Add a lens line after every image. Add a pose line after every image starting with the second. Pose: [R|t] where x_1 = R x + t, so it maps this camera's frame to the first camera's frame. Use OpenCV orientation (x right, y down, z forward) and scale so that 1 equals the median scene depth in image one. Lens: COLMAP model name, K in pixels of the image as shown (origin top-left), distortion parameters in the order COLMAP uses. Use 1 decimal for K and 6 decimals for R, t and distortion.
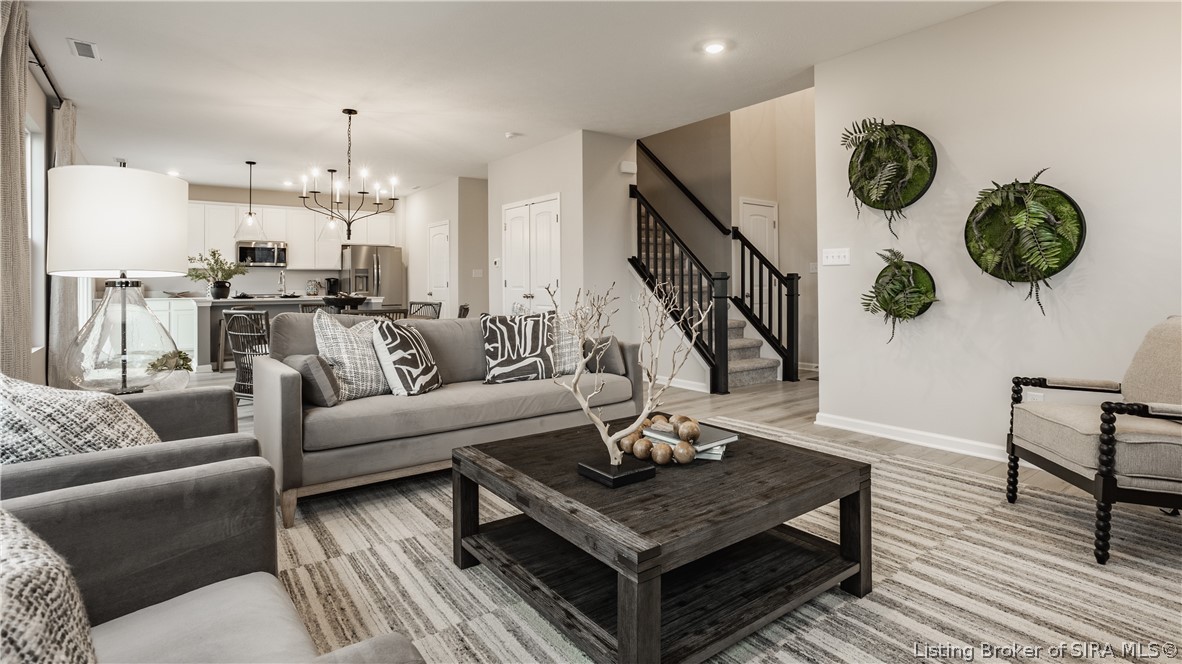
lens RADIAL K [[575.2, 0, 592.5], [0, 575.2, 282.0], [0, 0, 1]] dist [-0.019716, 0.000019]
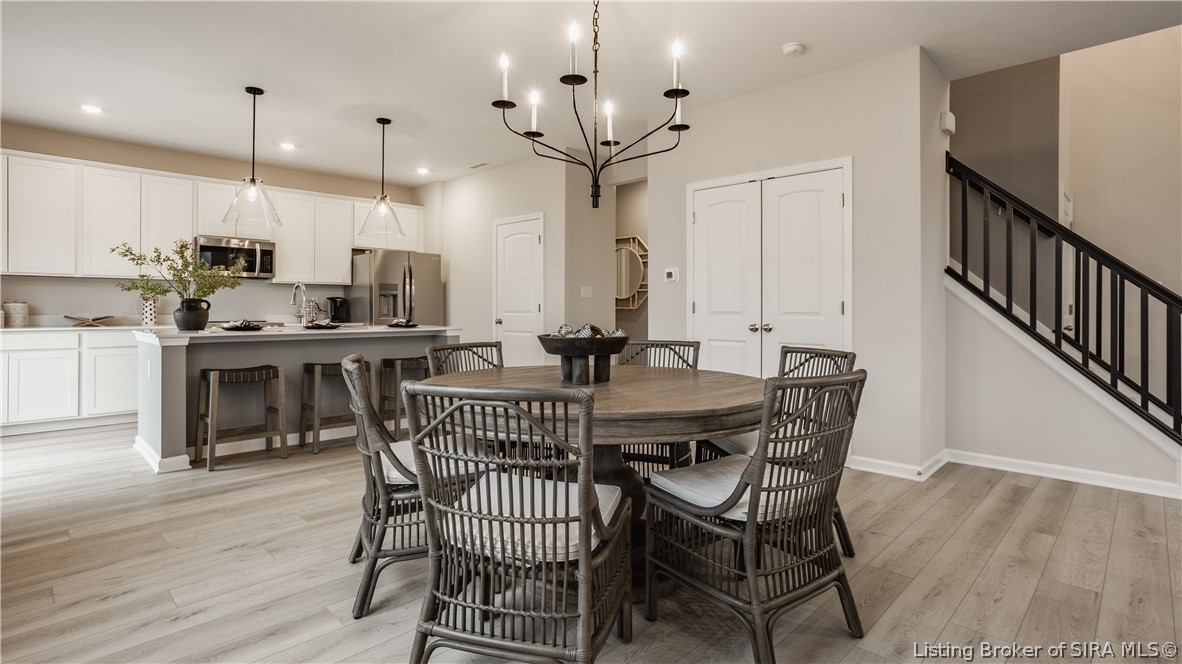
lens RADIAL K [[575.2, 0, 591.9], [0, 575.2, 309.3], [0, 0, 1]] dist [-0.019716, 0.000019]
pose [[0.987356, 0.007440, 0.158344, -0.333459], [-0.008158, 0.999959, 0.003883, 0.003048], [-0.158309, -0.005126, 0.987376, 0.360995]]
